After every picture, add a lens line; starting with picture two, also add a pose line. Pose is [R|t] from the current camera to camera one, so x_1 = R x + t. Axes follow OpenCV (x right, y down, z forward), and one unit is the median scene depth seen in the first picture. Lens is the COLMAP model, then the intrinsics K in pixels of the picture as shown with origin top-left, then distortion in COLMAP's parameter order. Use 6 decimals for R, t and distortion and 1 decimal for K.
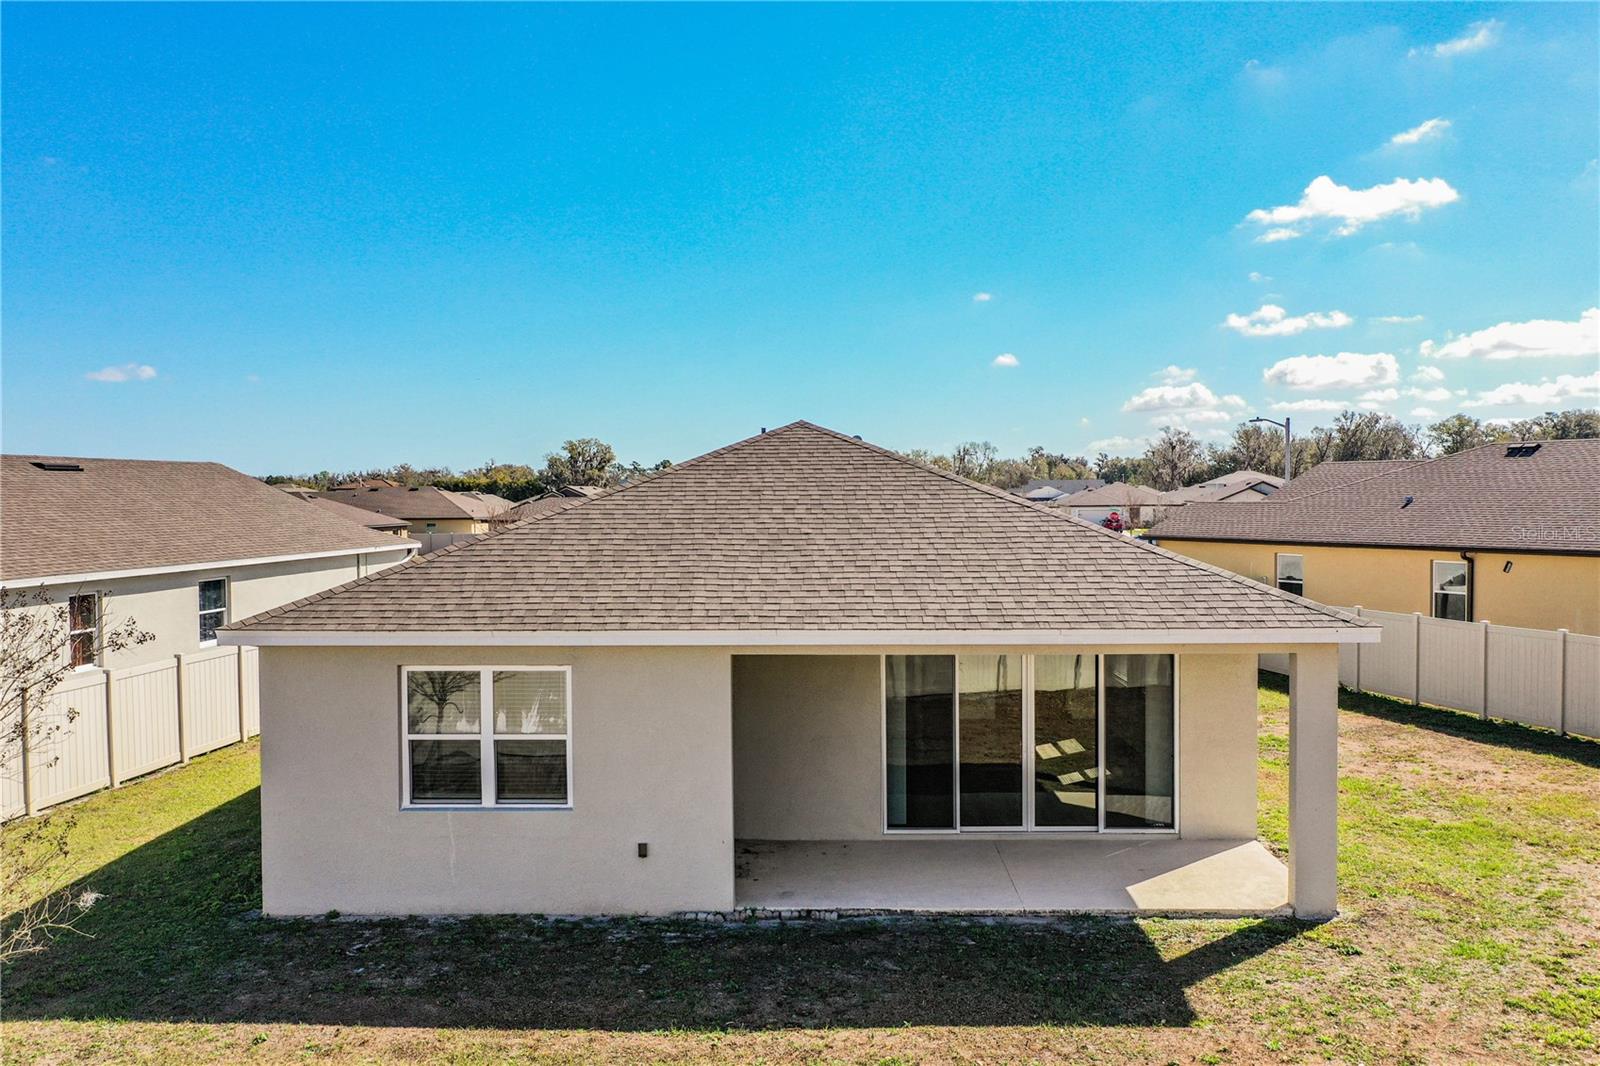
lens RADIAL K [[1262.1, 0, 800.0], [0, 1262.1, 533.0], [0, 0, 1]] dist [0.000291, -0.002482]
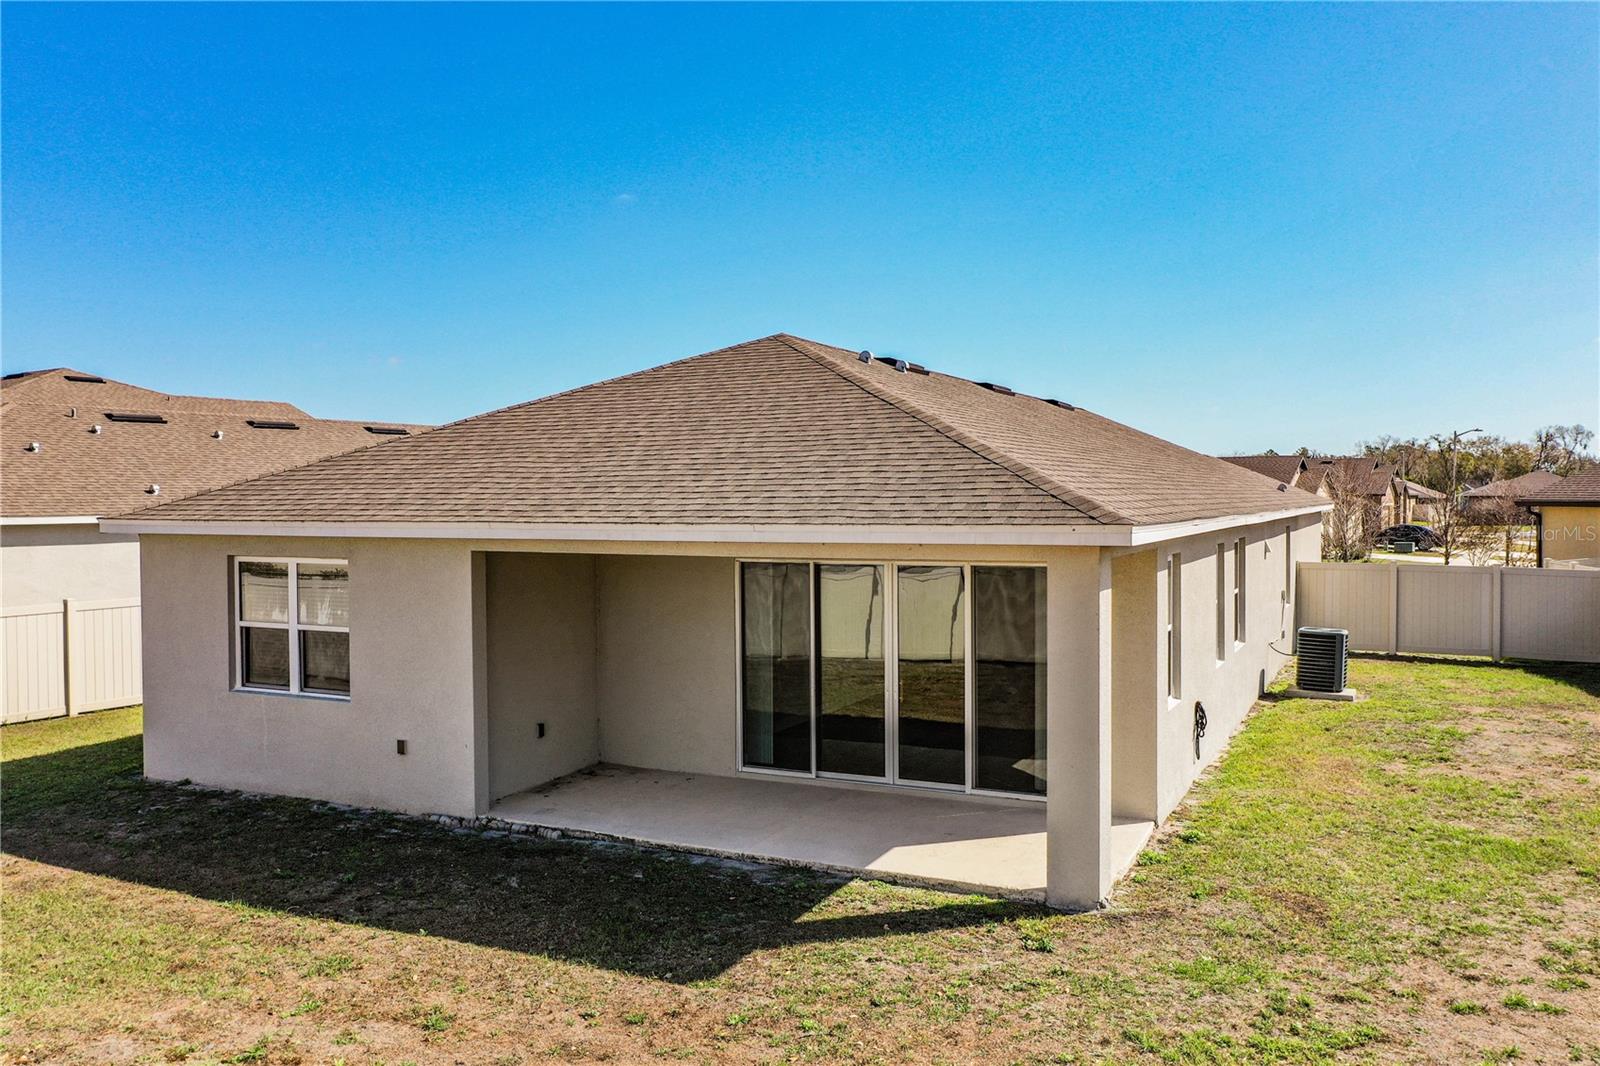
lens RADIAL K [[1266.1, 0, 800.0], [0, 1266.1, 533.0], [0, 0, 1]] dist [-0.005310, -0.001095]
pose [[0.906769, 0.012870, -0.421431, 0.577058], [-0.012927, 0.999913, 0.002723, 0.077100], [0.421429, 0.002979, 0.906856, 0.232534]]
